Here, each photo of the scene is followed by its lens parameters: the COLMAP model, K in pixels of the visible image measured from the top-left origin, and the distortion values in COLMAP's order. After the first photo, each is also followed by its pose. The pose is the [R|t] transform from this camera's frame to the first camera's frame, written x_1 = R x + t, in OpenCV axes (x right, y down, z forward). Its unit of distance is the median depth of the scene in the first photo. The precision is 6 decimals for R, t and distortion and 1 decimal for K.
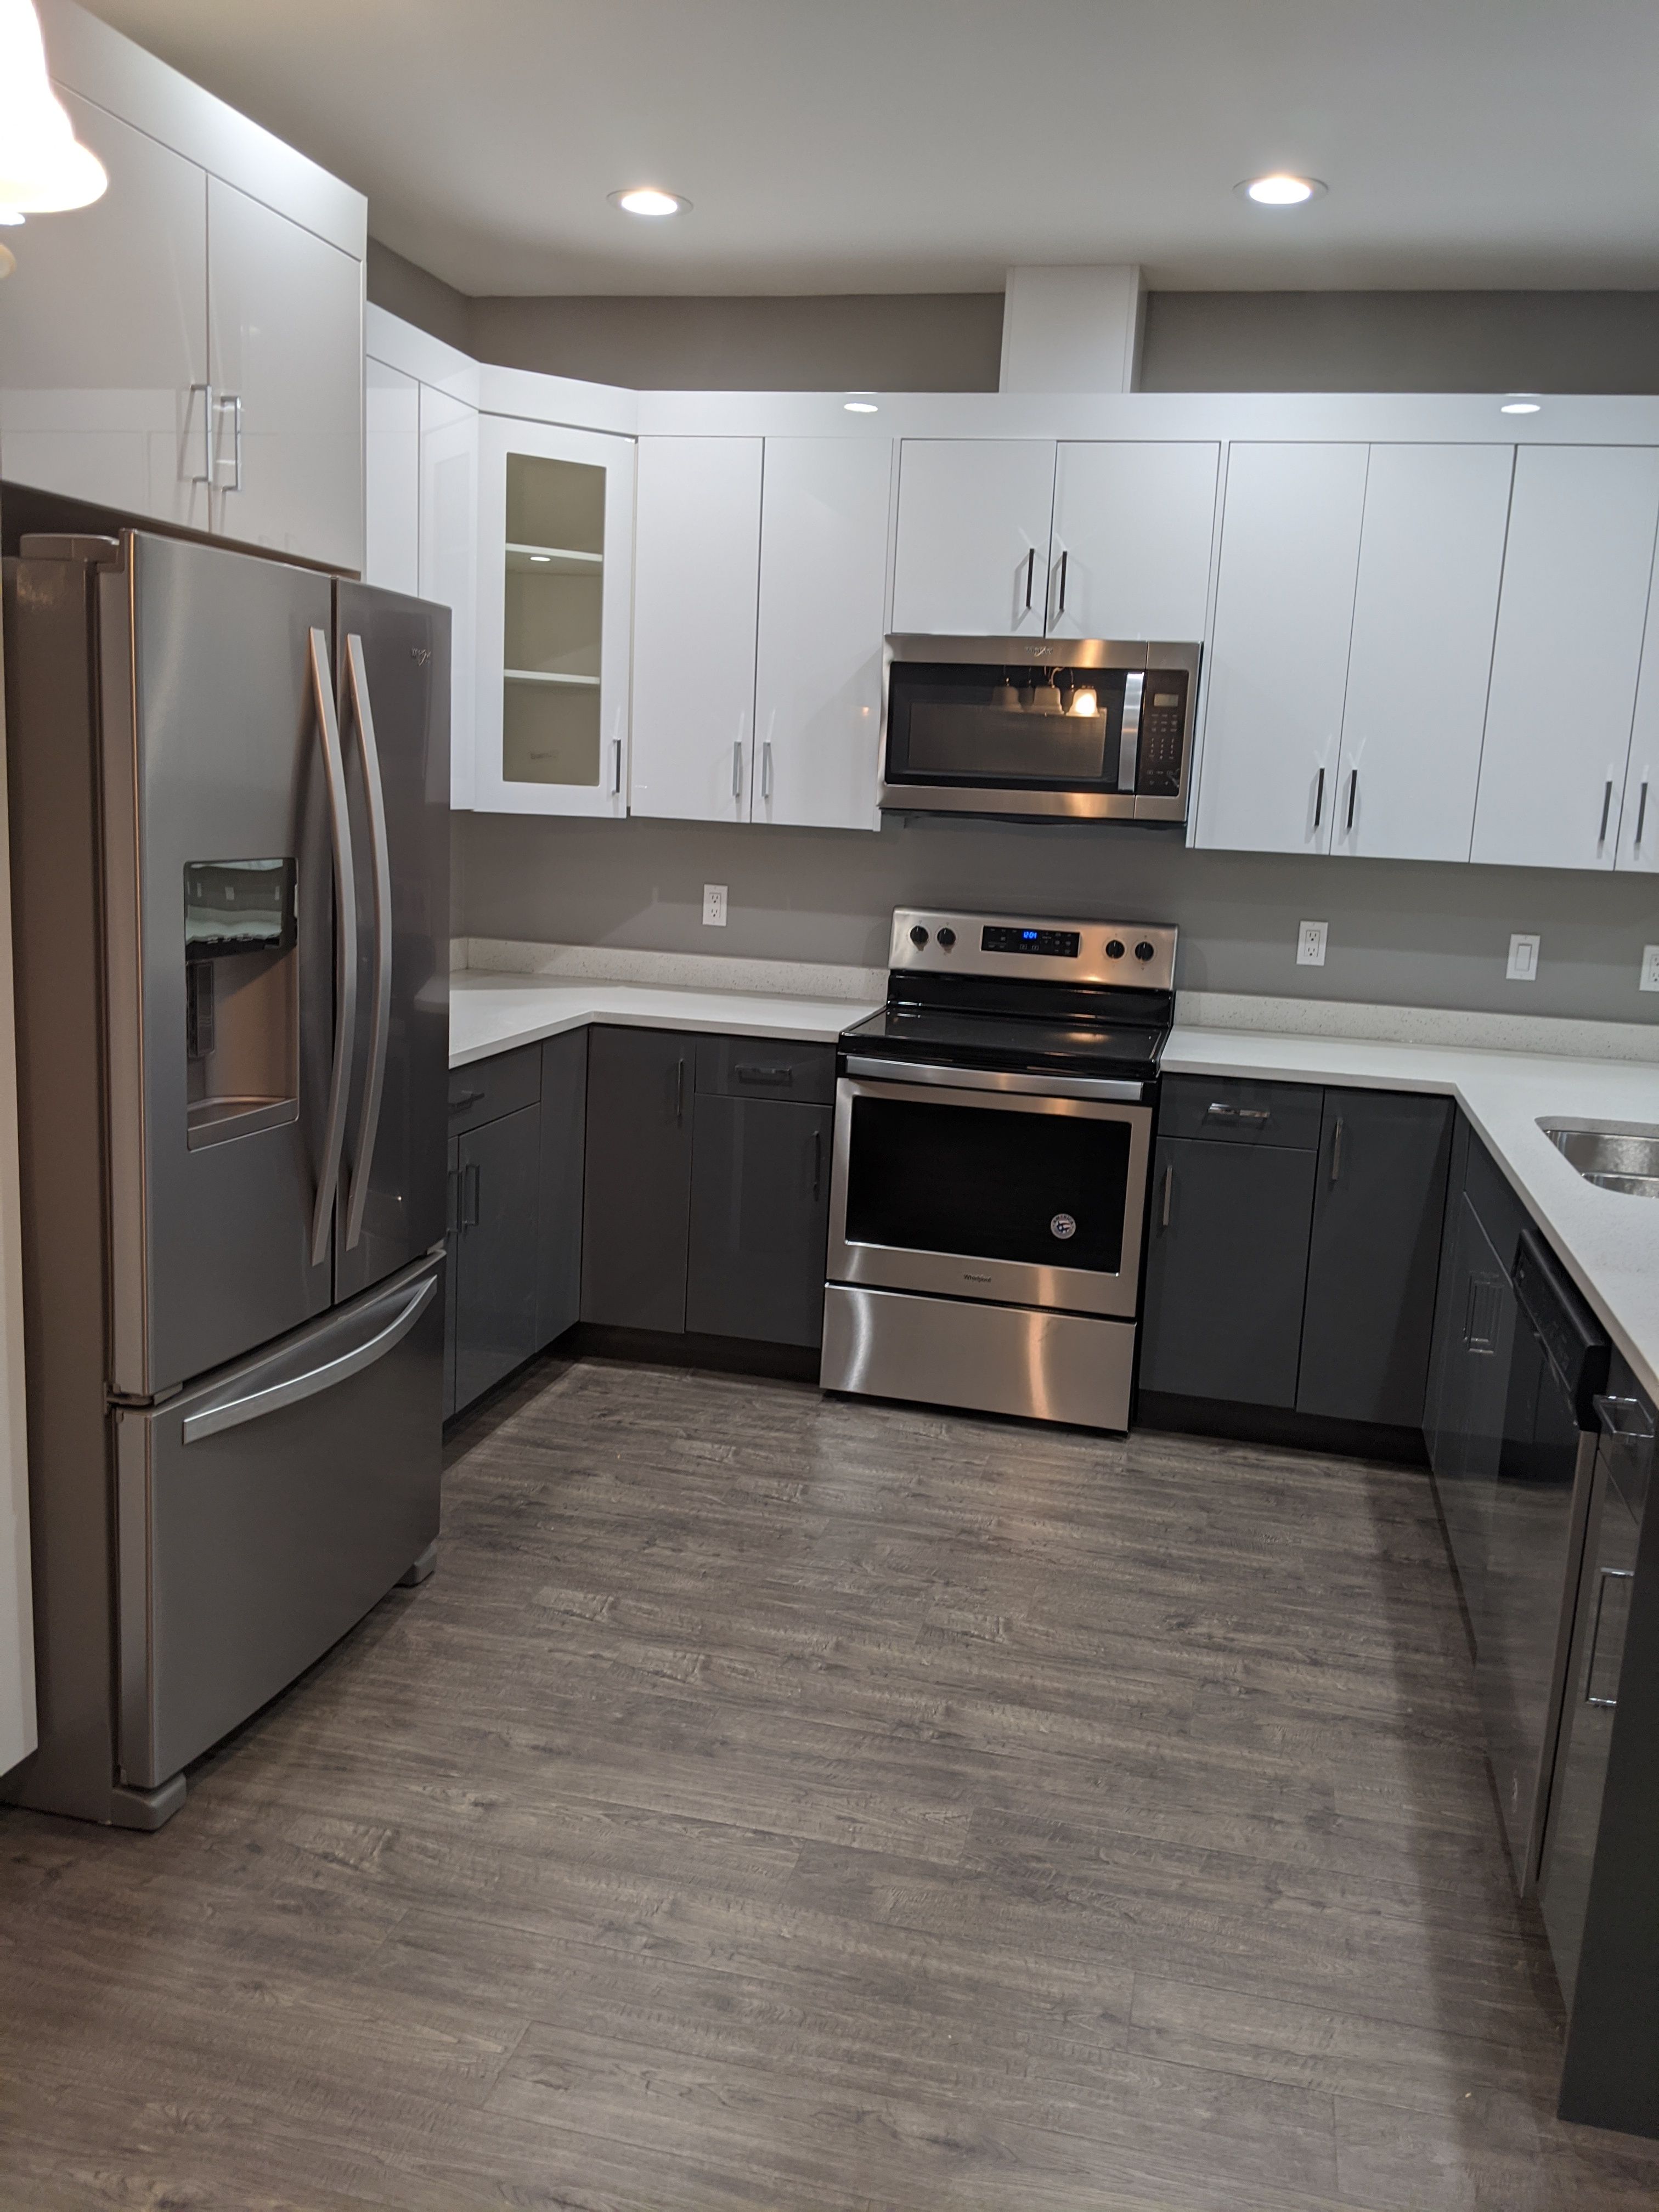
lens RADIAL K [[1744.7, 0, 846.0], [0, 1744.7, 1098.2], [0, 0, 1]] dist [0.094129, -0.145833]
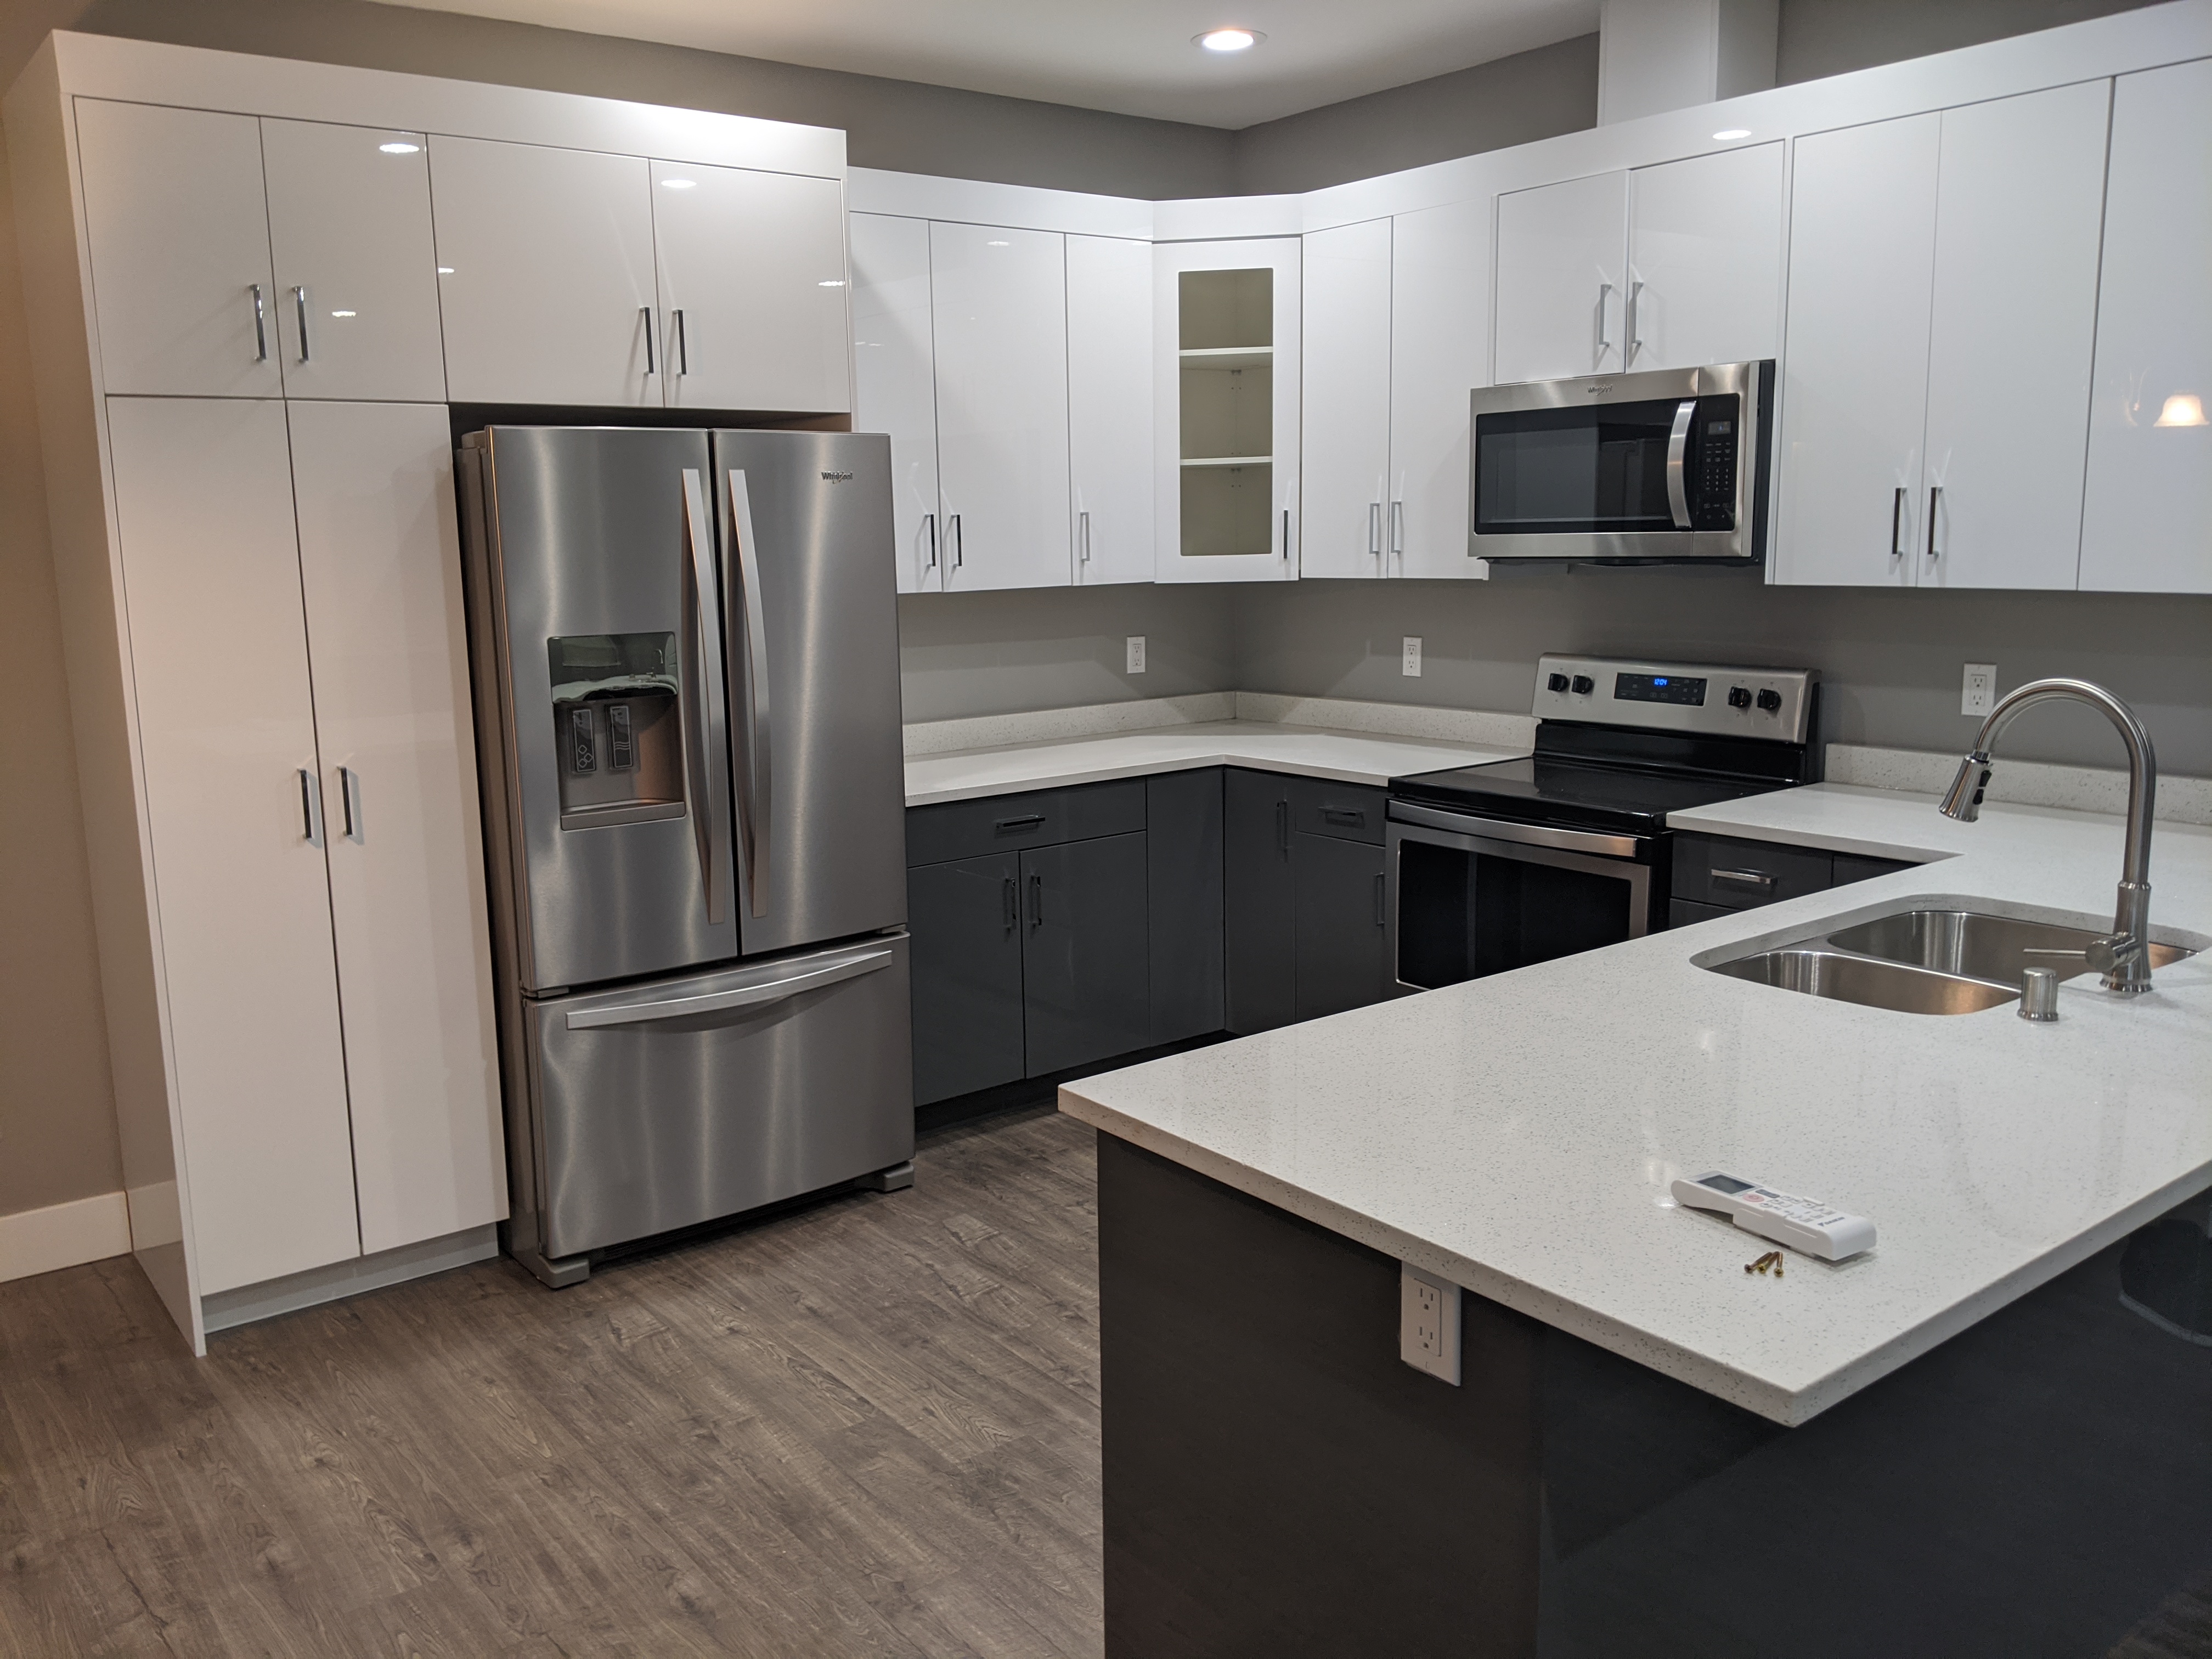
lens RADIAL K [[1744.7, 0, 1084.6], [0, 1744.7, 839.2], [0, 0, 1]] dist [0.094129, -0.145833]
pose [[0.769993, 0.048965, -0.636170, 0.511649], [-0.052875, 0.998518, 0.012856, -0.004582], [0.635857, 0.023739, 0.771441, 0.074067]]
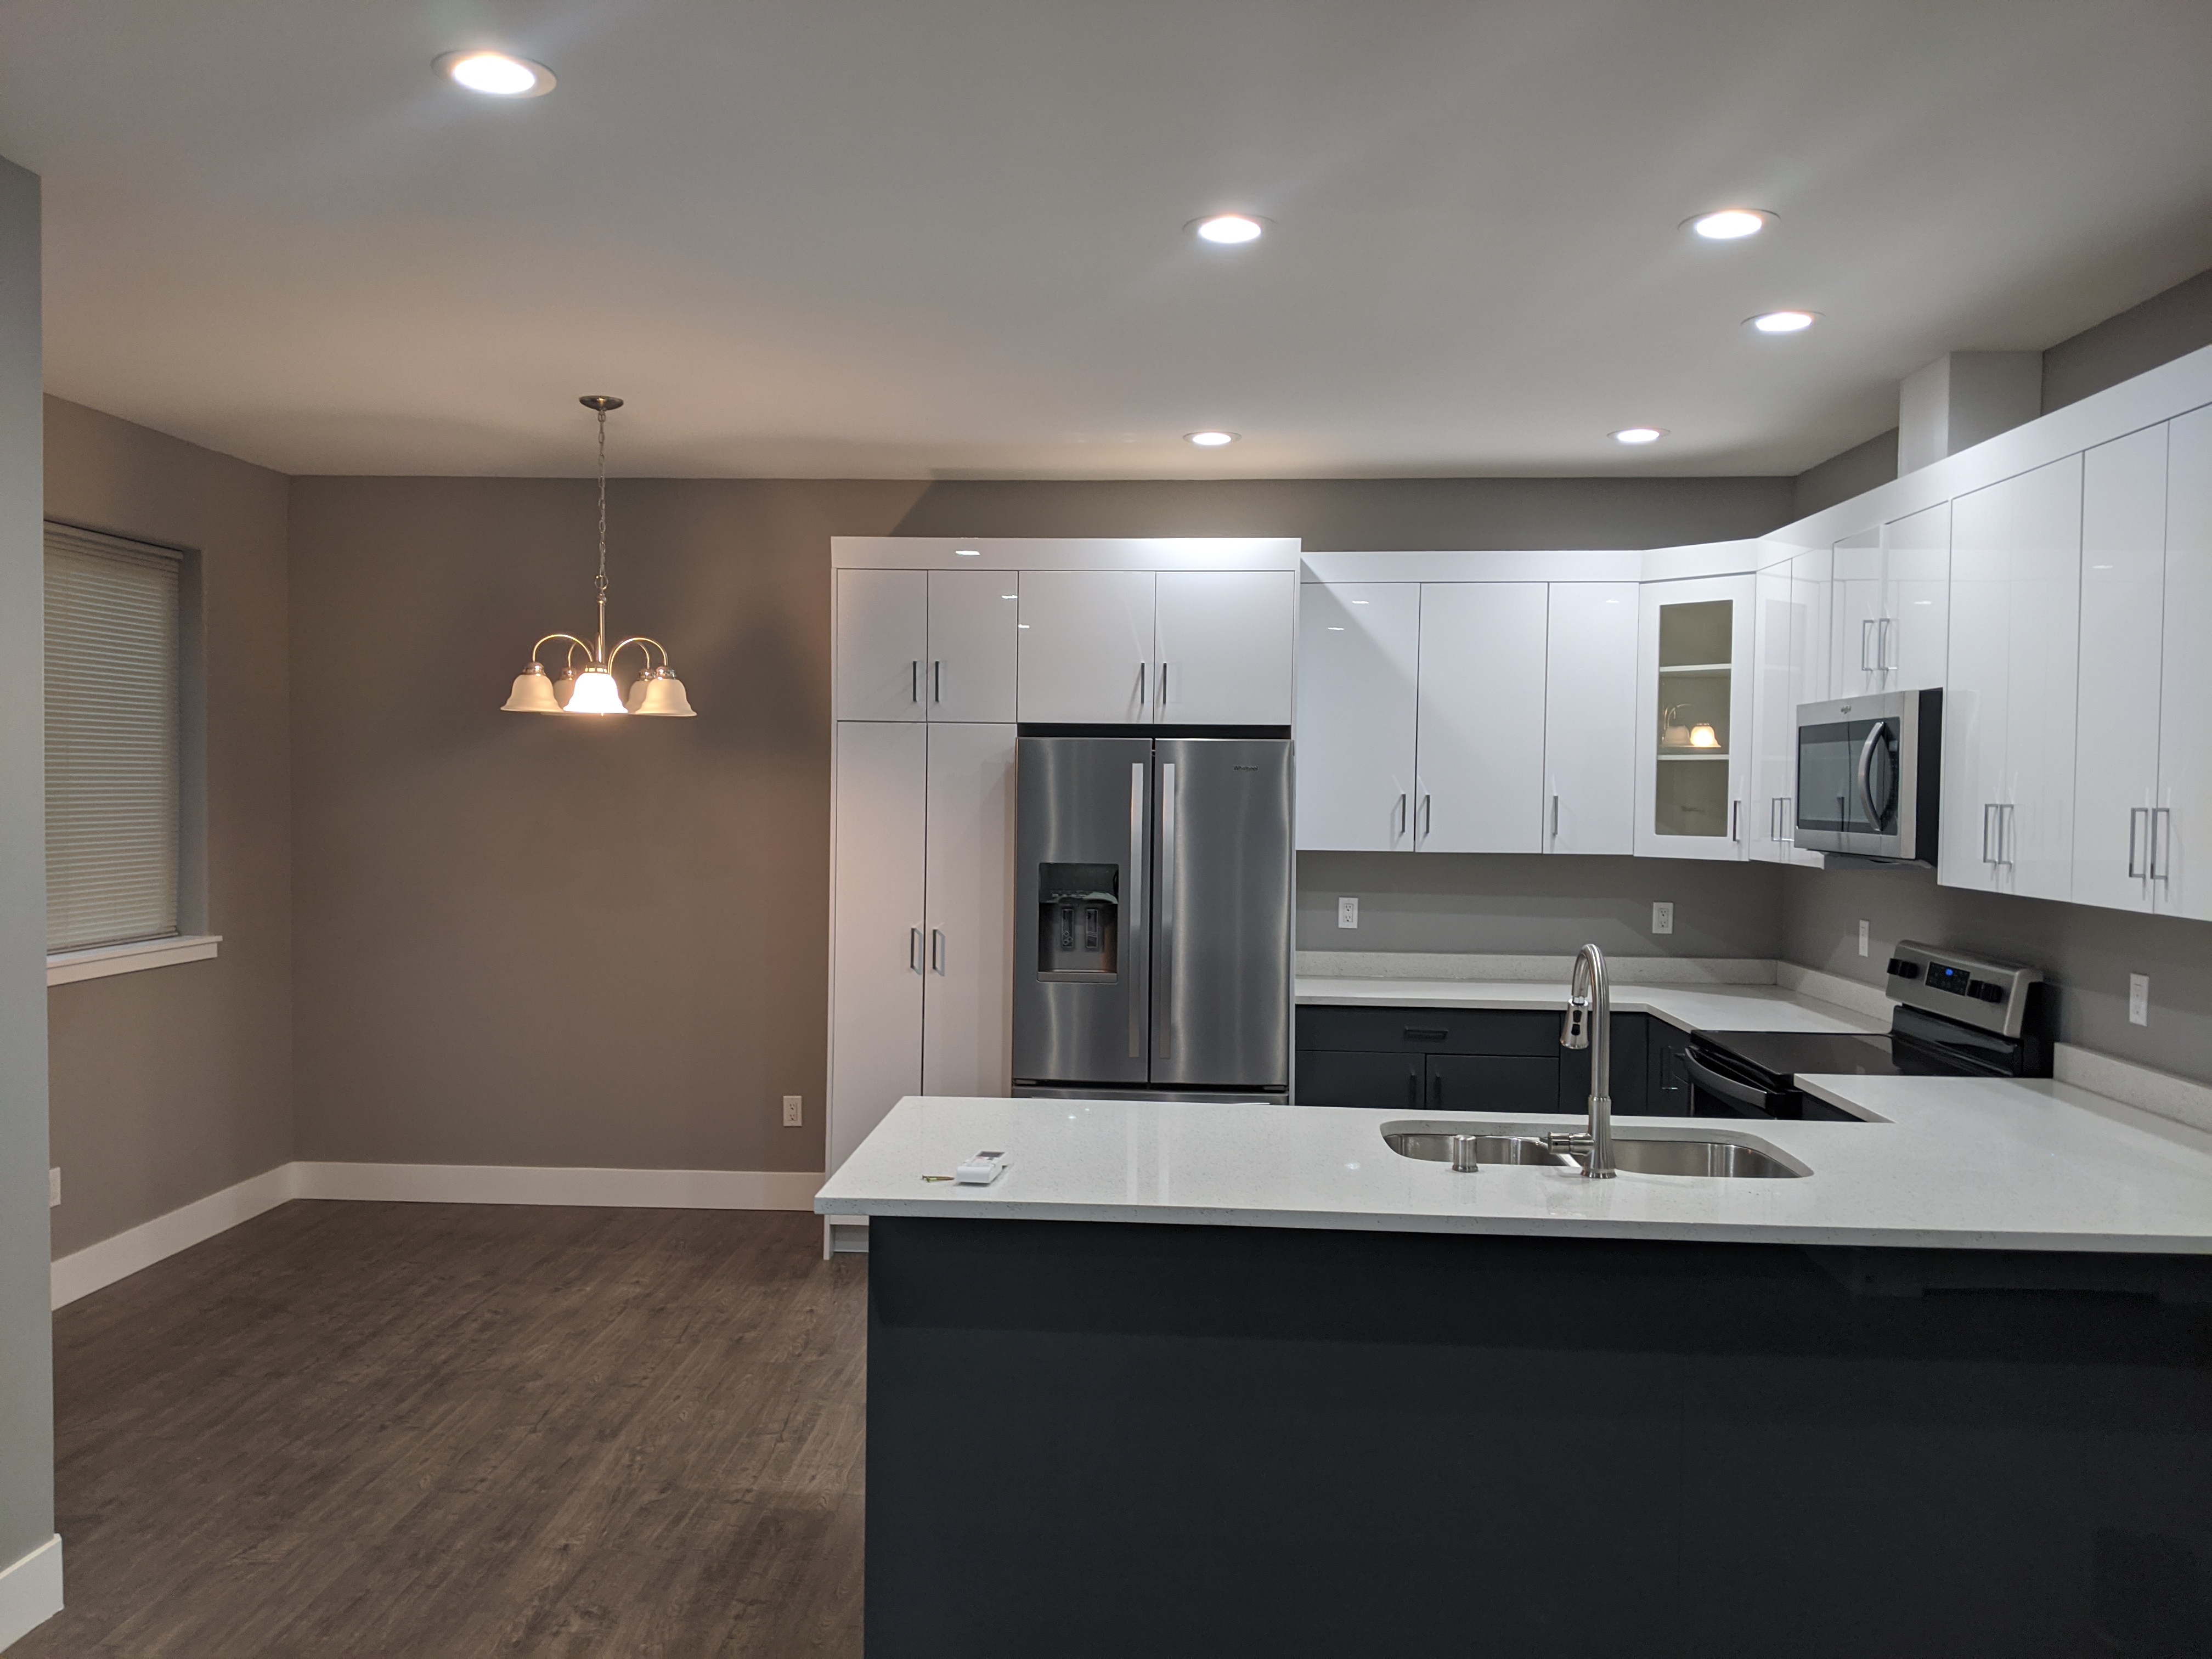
lens RADIAL K [[1798.0, 0, 1106.0], [0, 1798.0, 829.5], [0, 0, 1]] dist [0.076697, -0.002109]
pose [[0.171959, -0.022384, -0.984850, 1.147652], [-0.174984, 0.983149, -0.052898, -0.035242], [0.969438, 0.181429, 0.165144, 0.359792]]
